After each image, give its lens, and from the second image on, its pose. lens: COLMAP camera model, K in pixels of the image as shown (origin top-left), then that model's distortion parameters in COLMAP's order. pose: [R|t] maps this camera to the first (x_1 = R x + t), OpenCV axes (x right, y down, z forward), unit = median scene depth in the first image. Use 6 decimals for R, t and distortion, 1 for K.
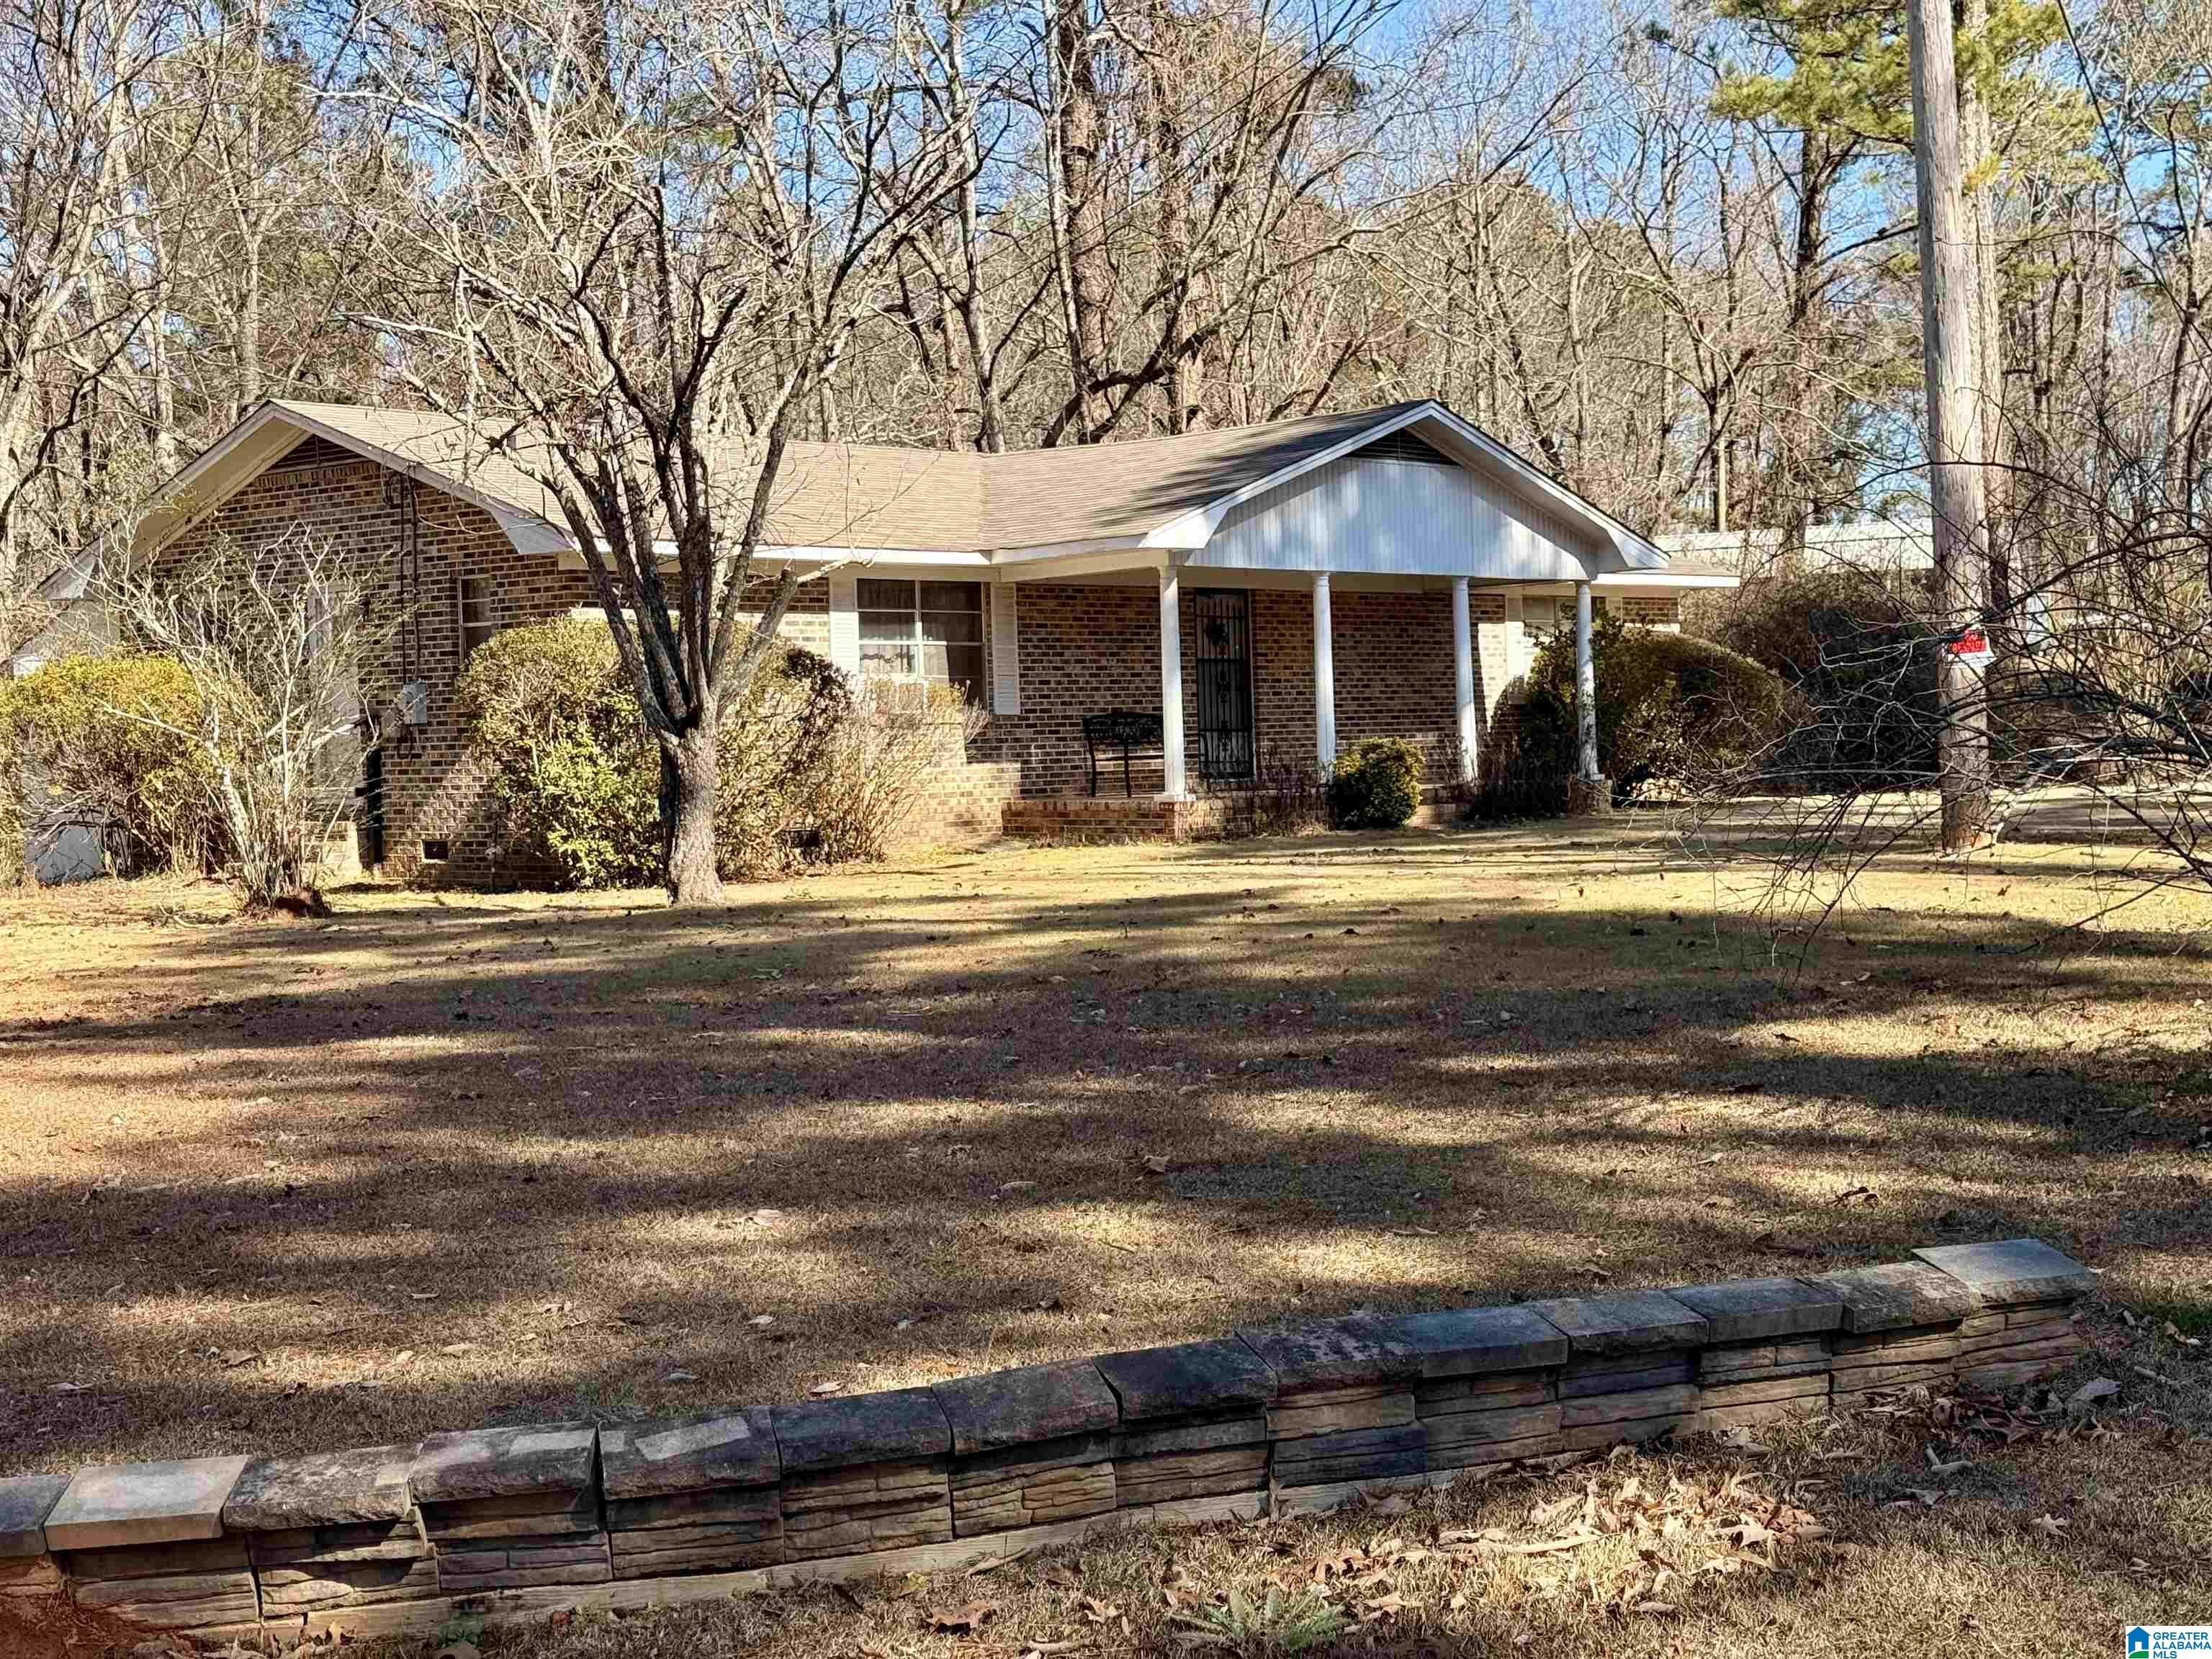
lens RADIAL K [[3010.7, 0, 1084.9], [0, 3010.7, 826.3], [0, 0, 1]] dist [0.192825, -0.361858]
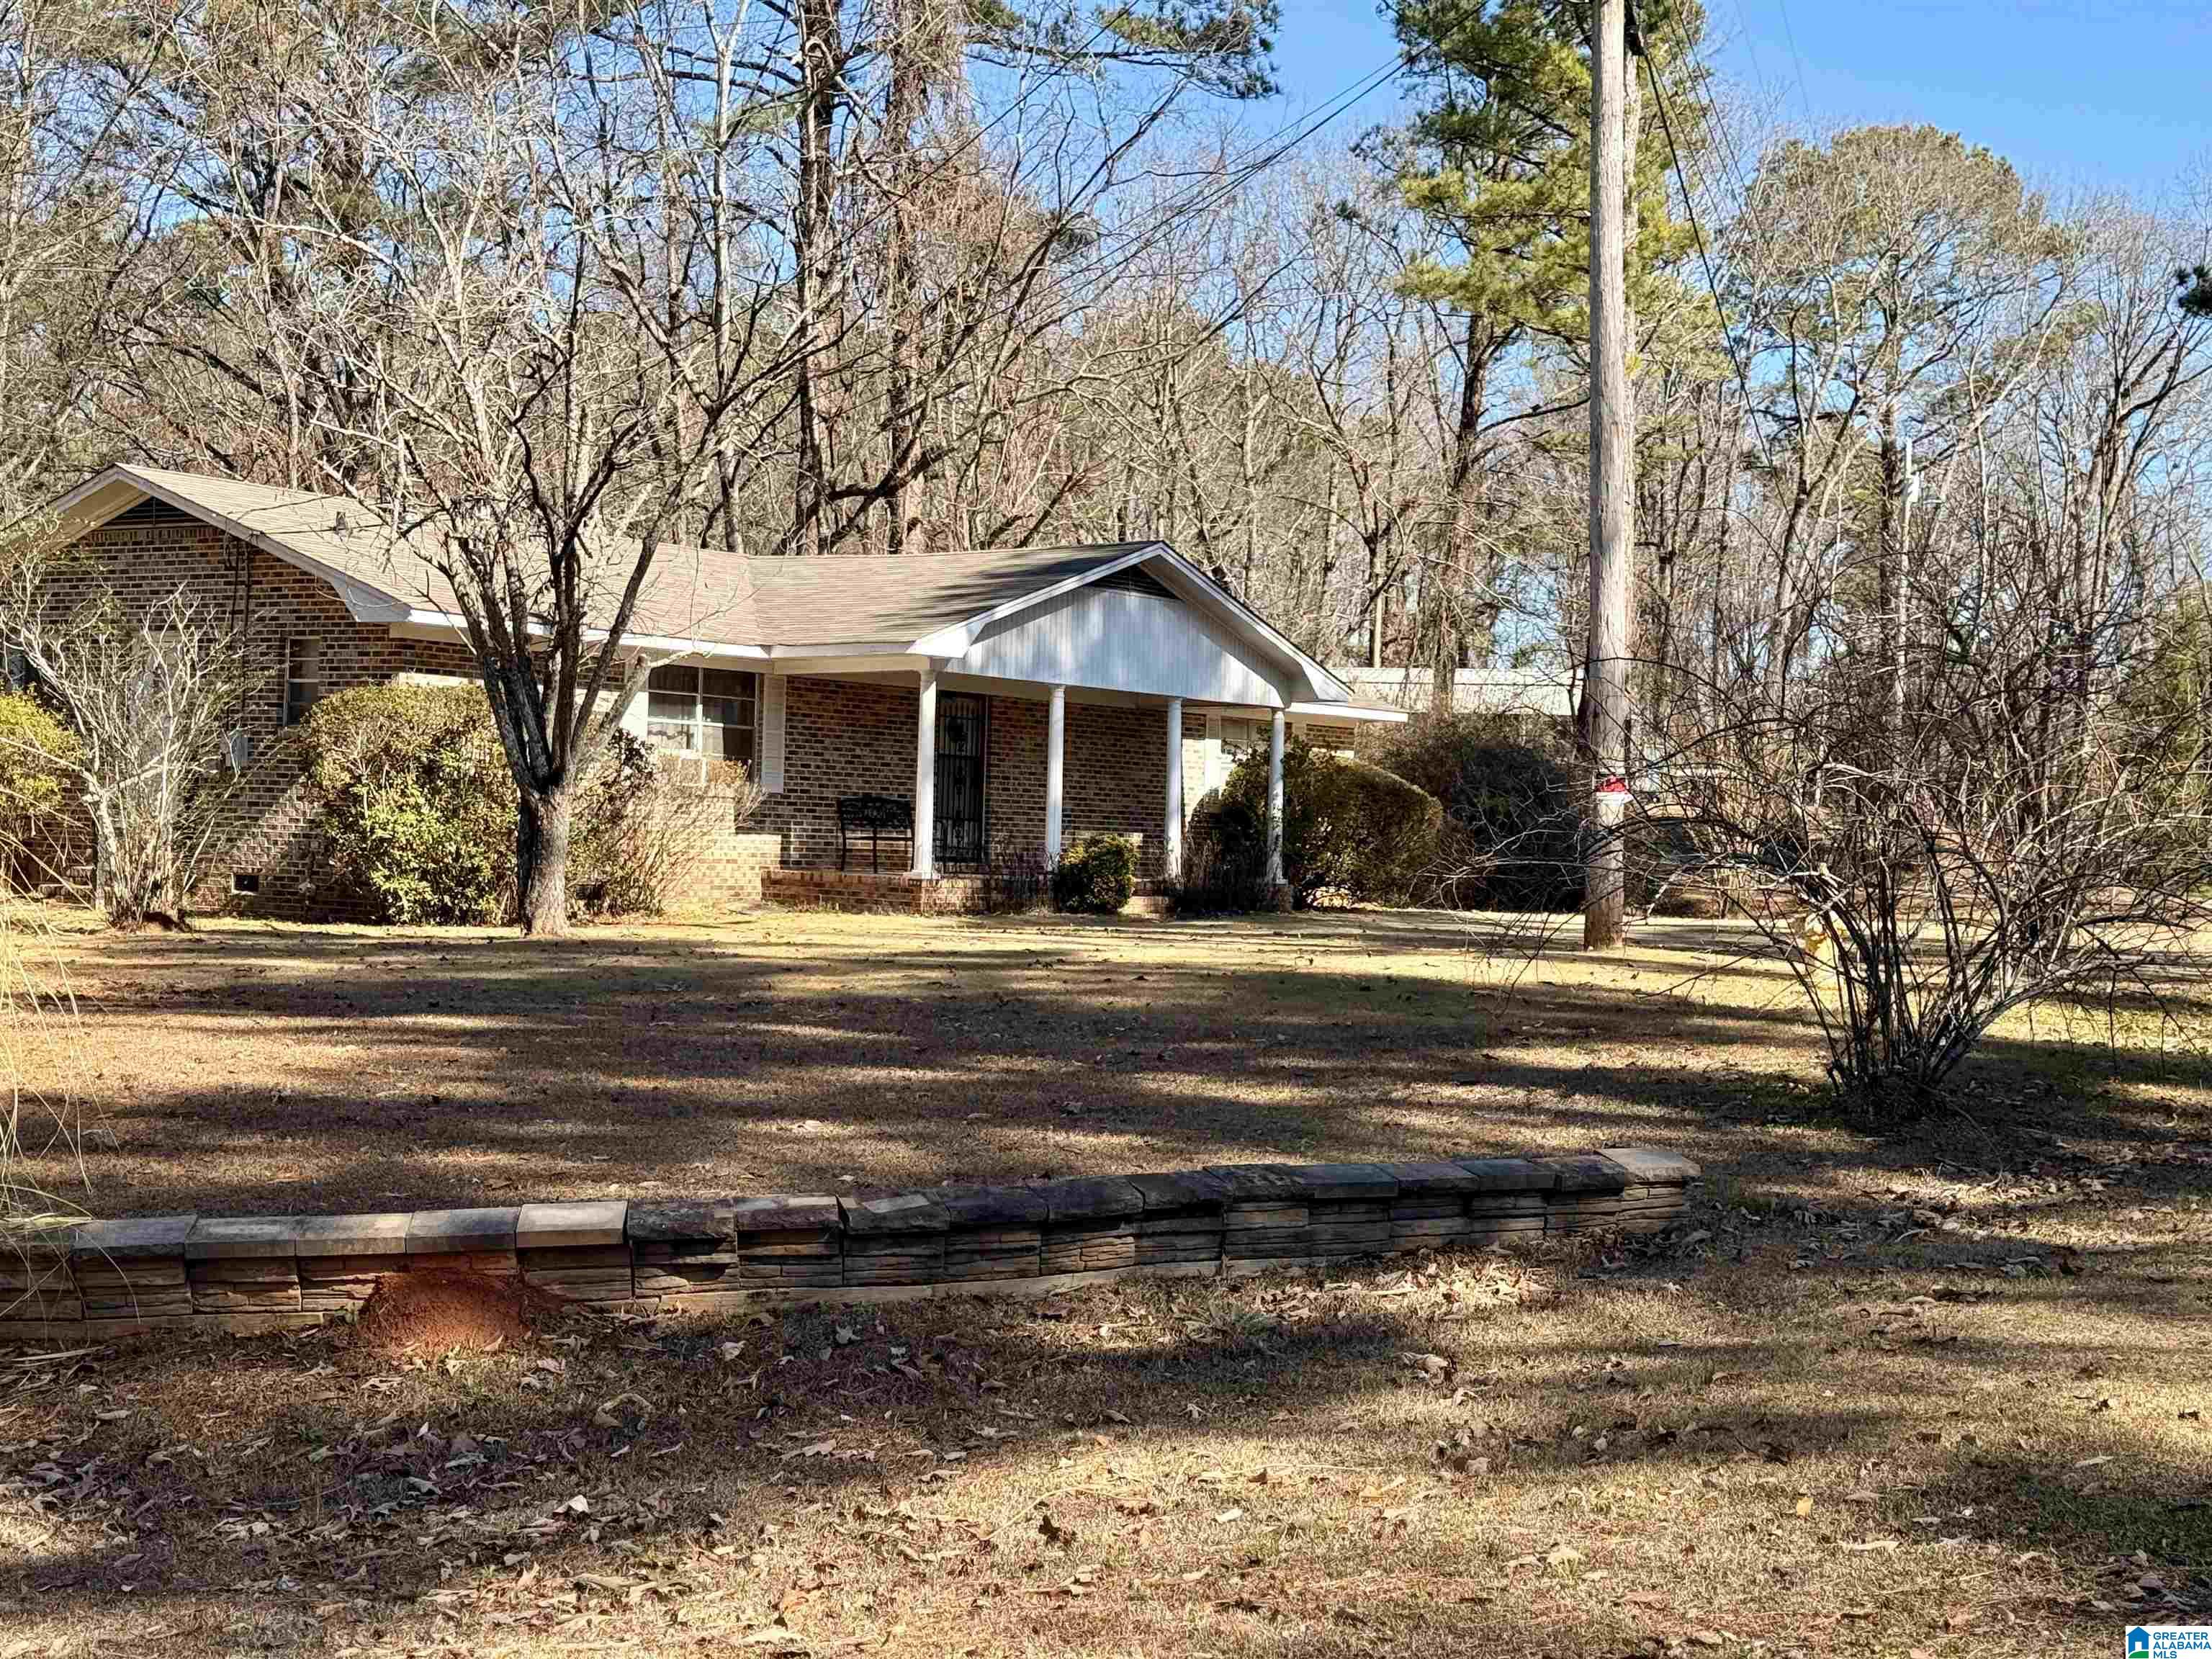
lens RADIAL K [[3010.7, 0, 1084.9], [0, 3010.7, 826.3], [0, 0, 1]] dist [0.192825, -0.361858]
pose [[0.990923, 0.062628, 0.118953, -0.045388], [-0.058786, 0.997638, -0.035545, 0.008823], [-0.120898, 0.028230, 0.992263, -0.129741]]
